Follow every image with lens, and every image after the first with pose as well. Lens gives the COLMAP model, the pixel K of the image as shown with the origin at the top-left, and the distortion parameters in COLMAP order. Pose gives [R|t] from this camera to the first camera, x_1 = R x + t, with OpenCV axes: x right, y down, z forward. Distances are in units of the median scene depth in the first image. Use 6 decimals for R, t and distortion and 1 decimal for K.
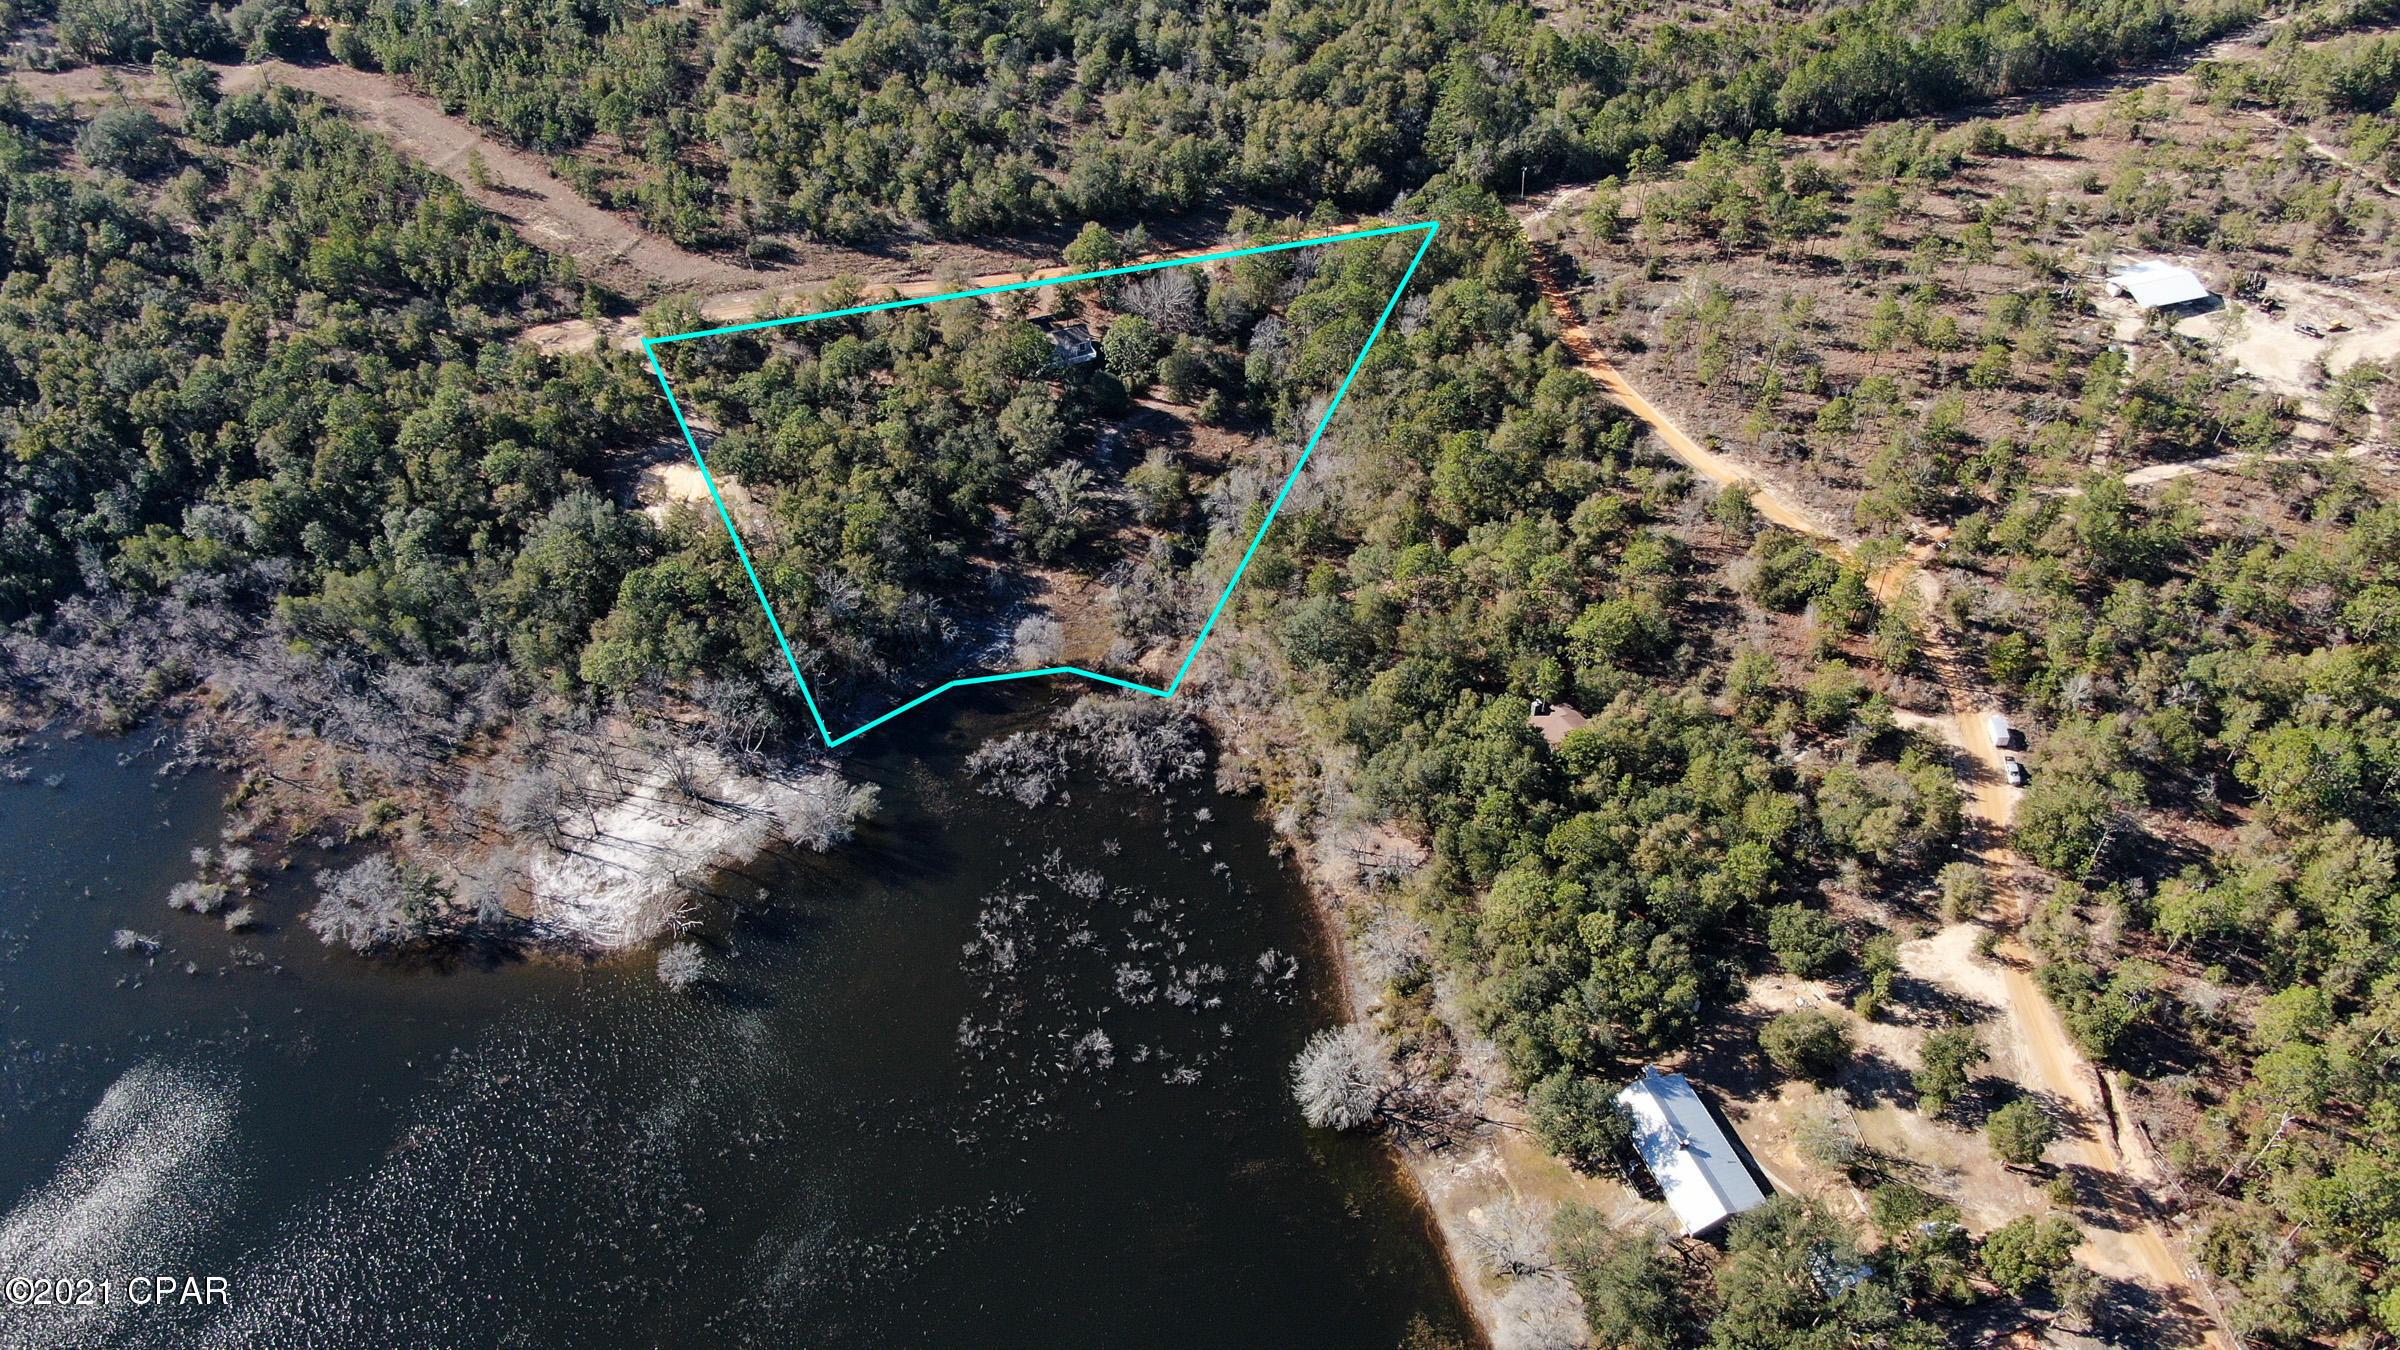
lens RADIAL K [[1786.5, 0, 1196.0], [0, 1786.5, 671.3], [0, 0, 1]] dist [-0.032676, 0.016741]
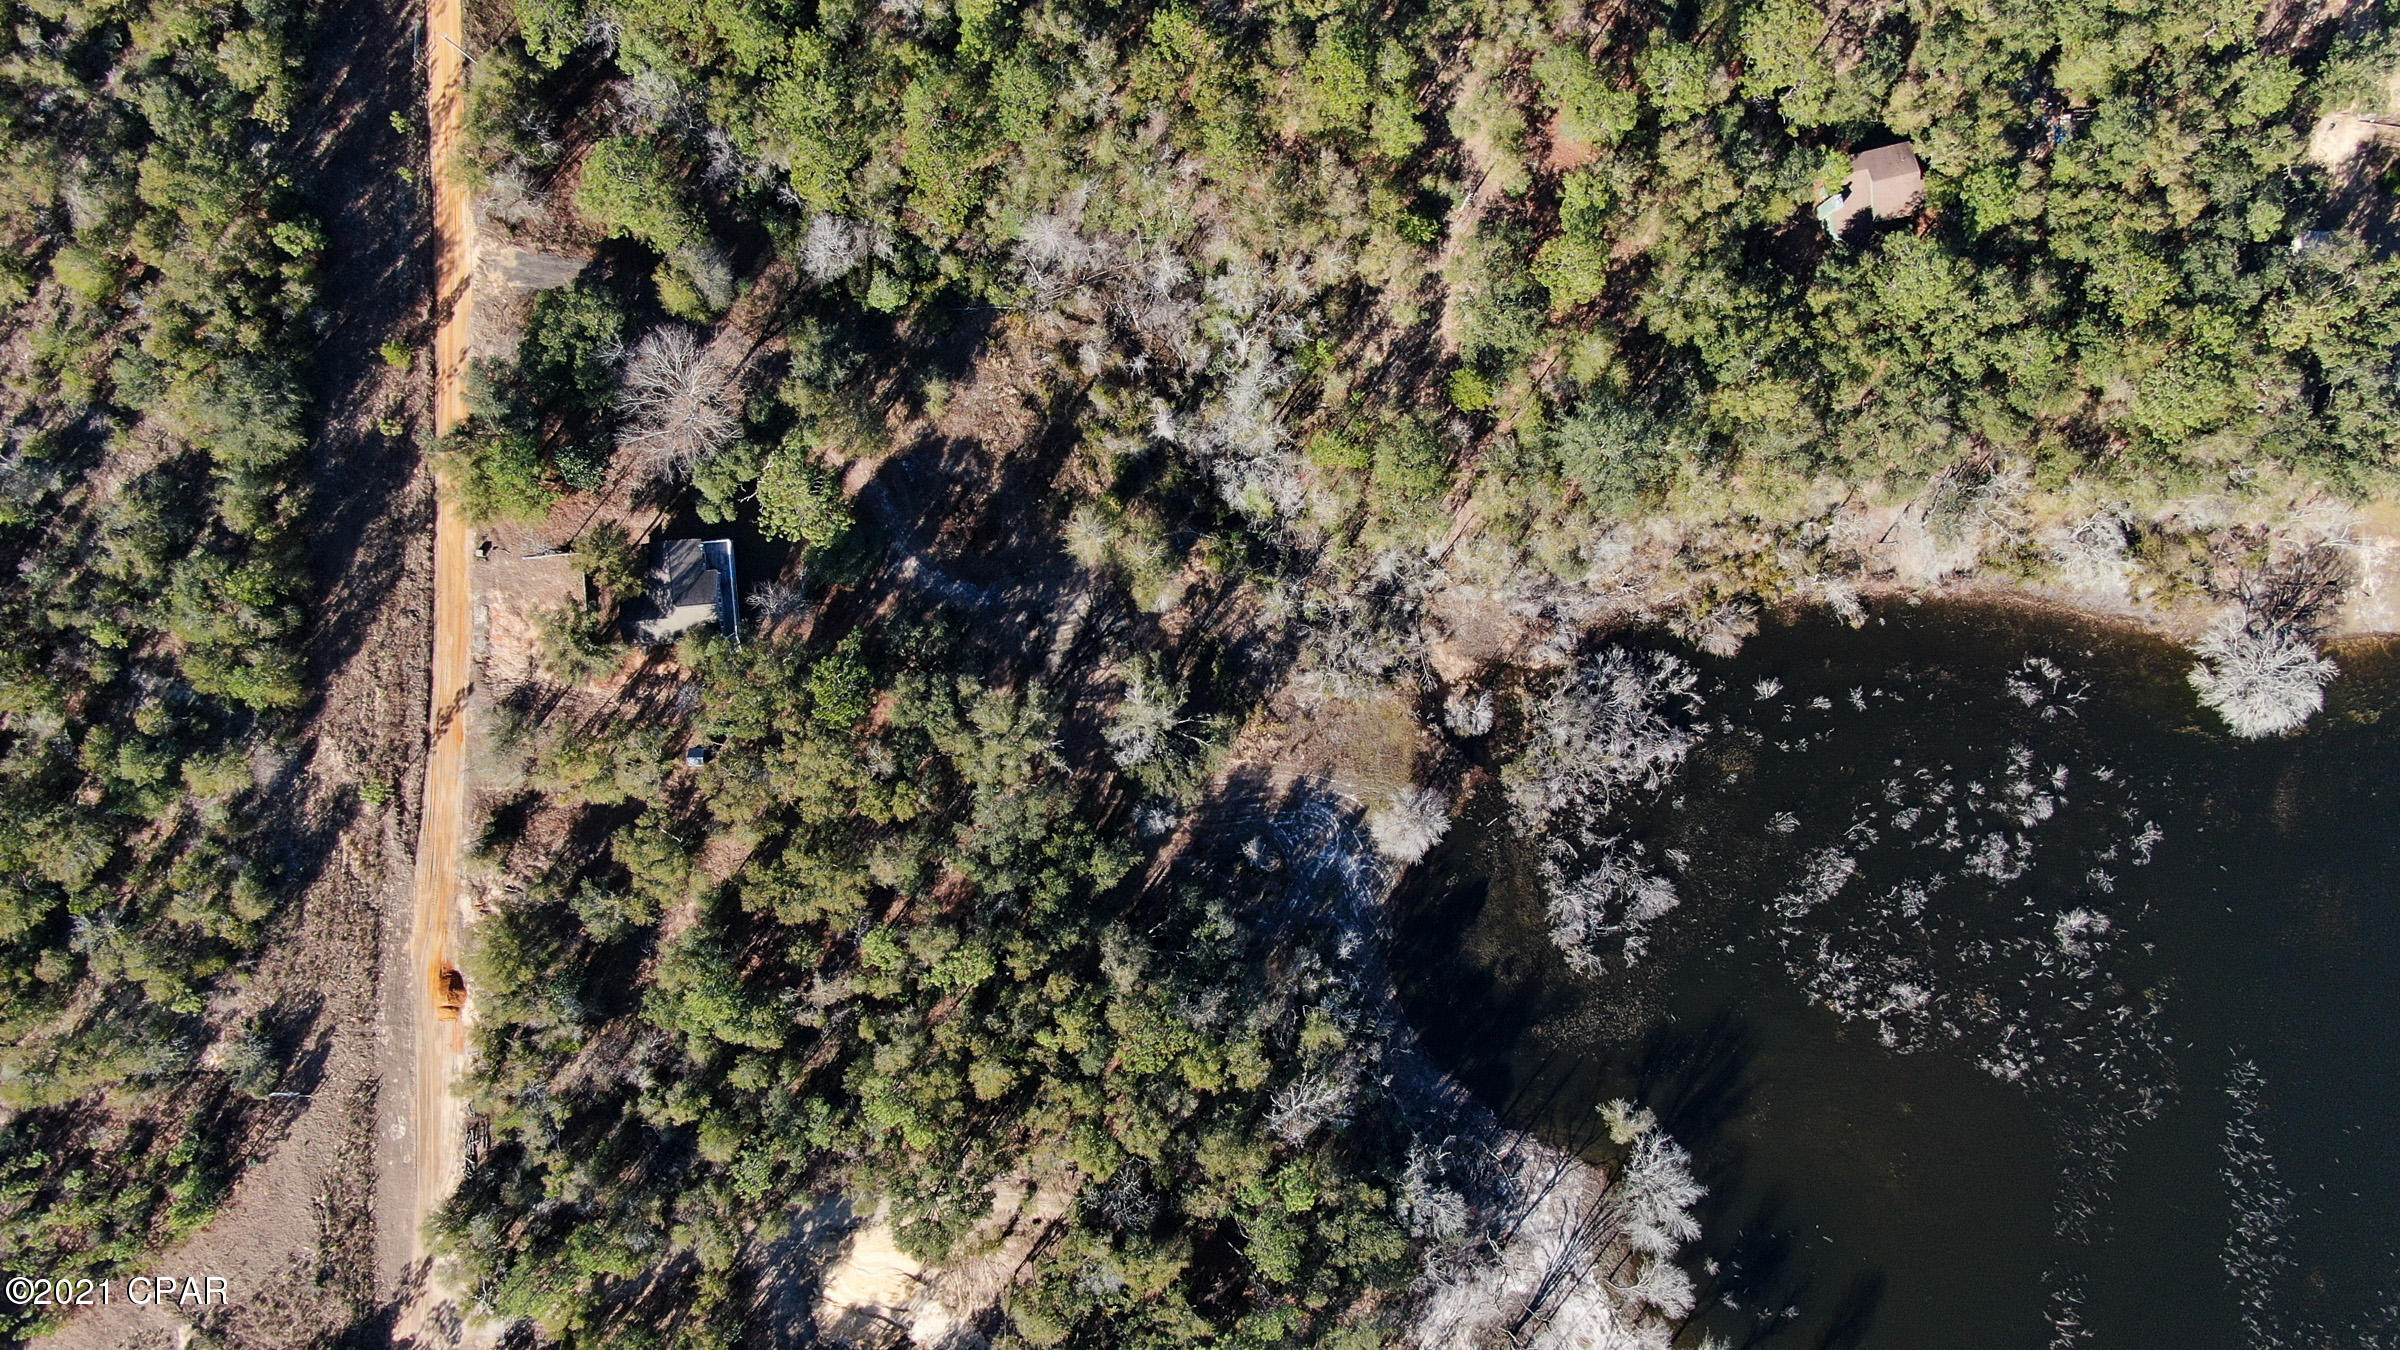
lens RADIAL K [[1786.5, 0, 1199.0], [0, 1786.5, 673.6], [0, 0, 1]] dist [-0.032676, 0.016741]
pose [[0.314315, -0.949140, -0.018397, -0.043770], [0.664954, 0.206291, 0.717830, -0.530225], [-0.677527, -0.237858, 0.695975, 0.559620]]
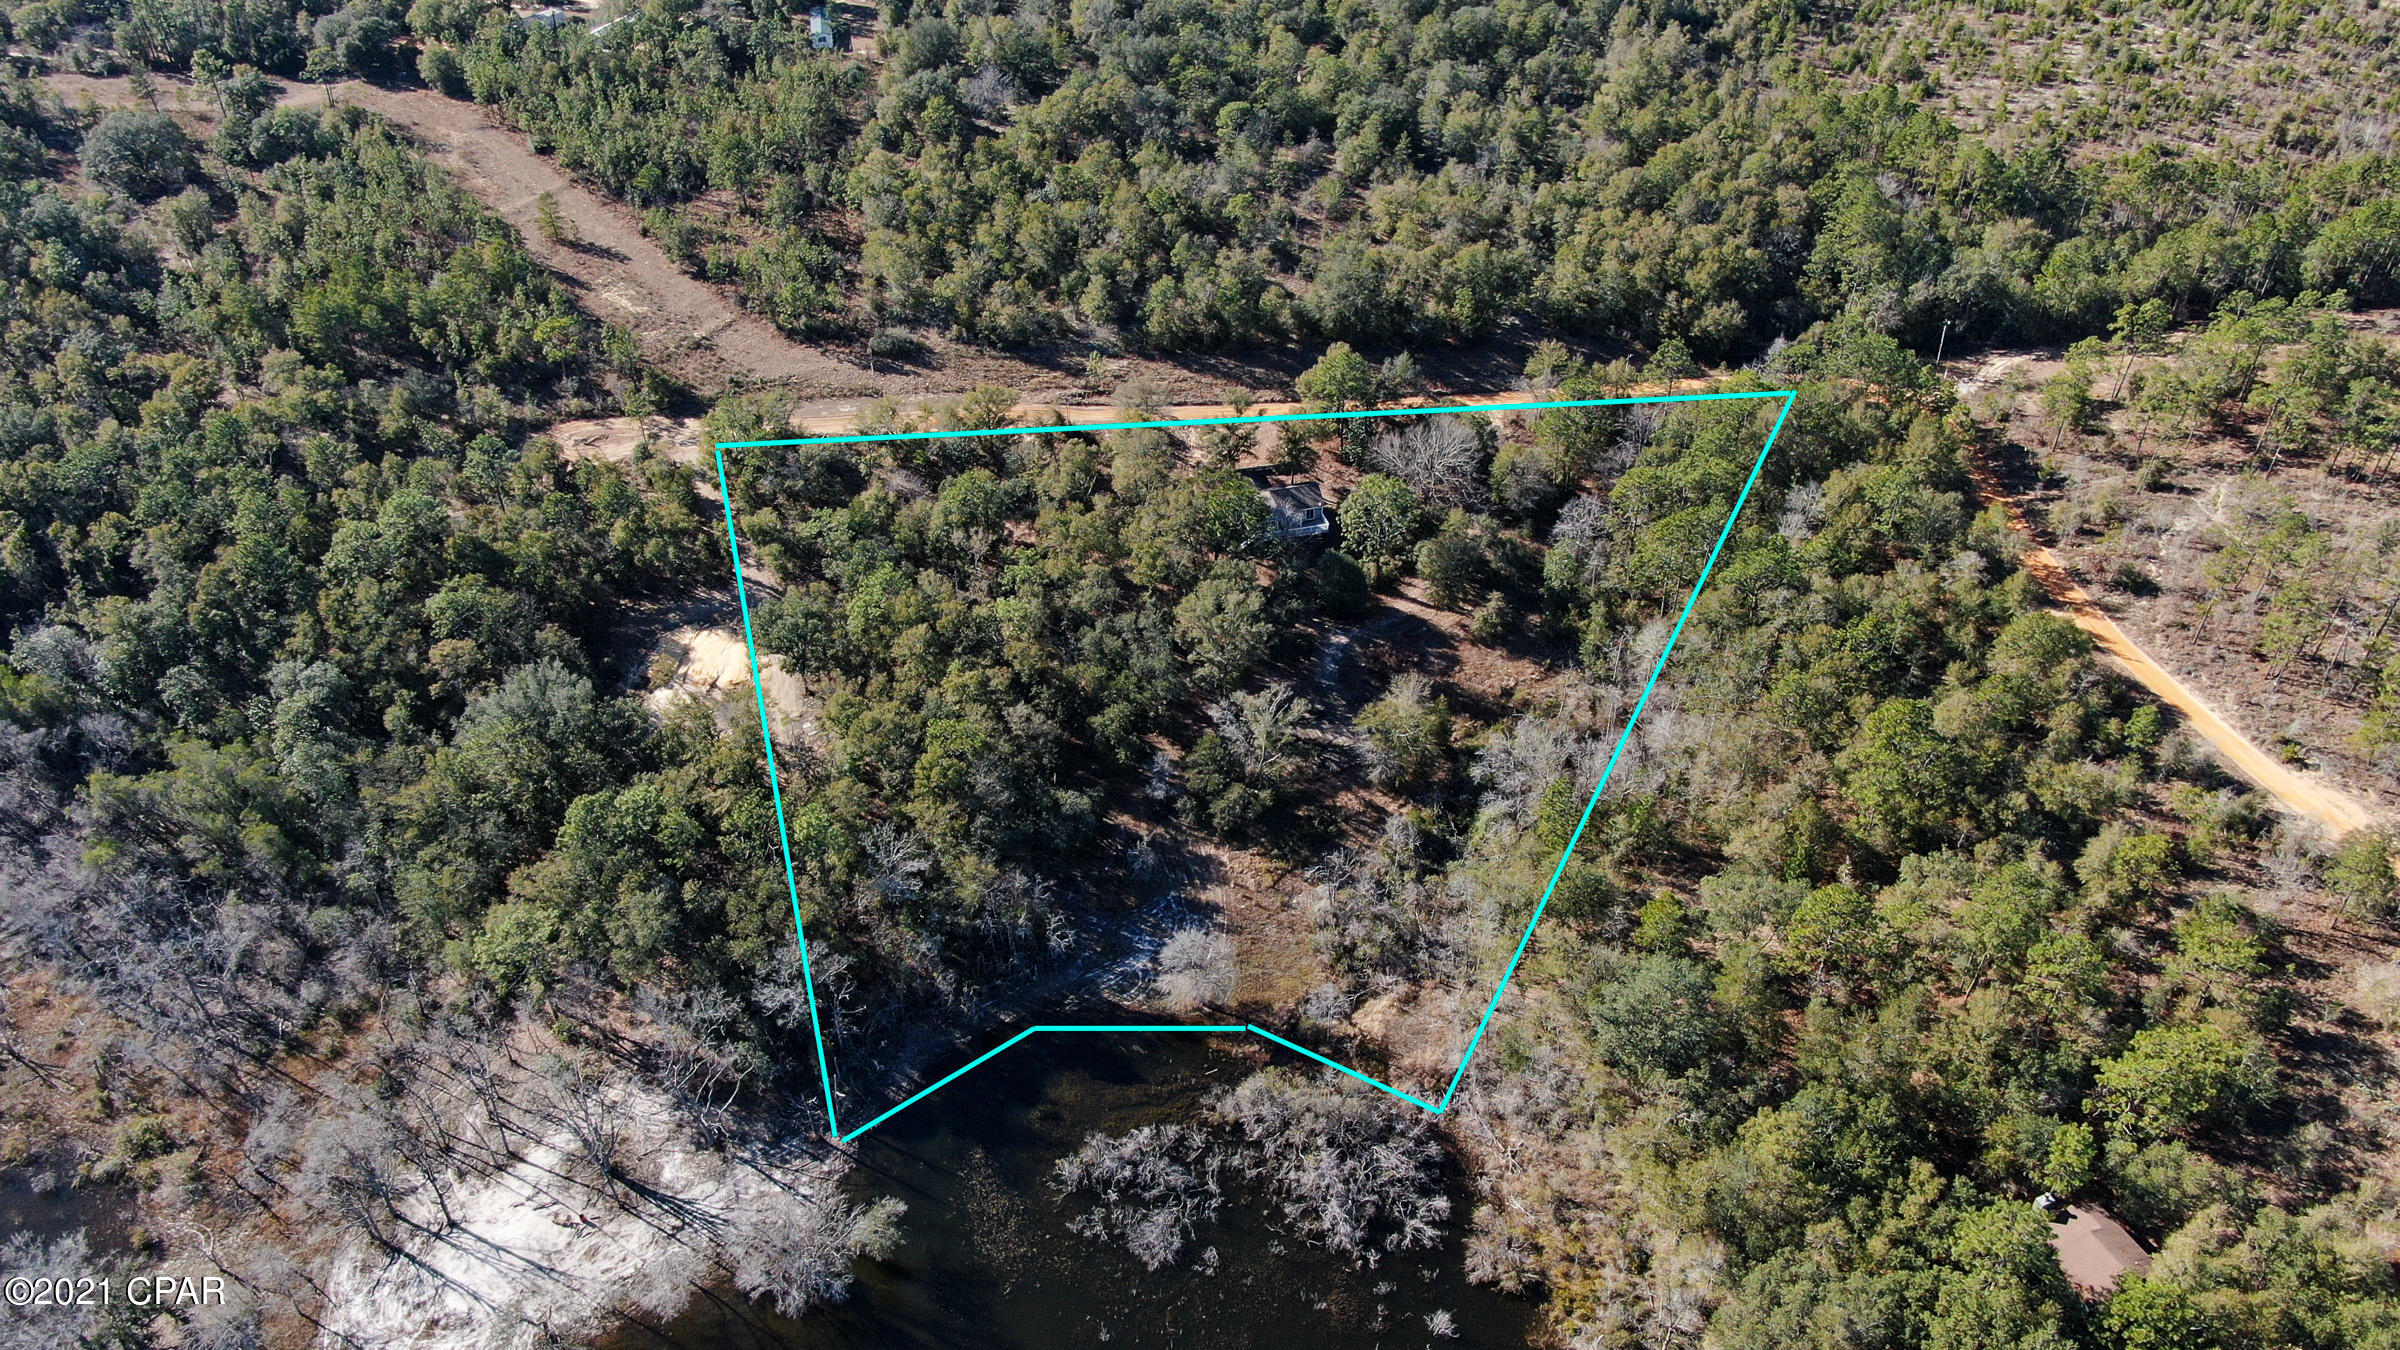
lens RADIAL K [[1786.5, 0, 1199.1], [0, 1786.5, 668.9], [0, 0, 1]] dist [-0.032676, 0.016741]
pose [[0.989251, 0.096262, -0.110074, -0.026593], [-0.105966, 0.990644, -0.085995, -0.063470], [0.100767, 0.096735, 0.990196, 0.343604]]
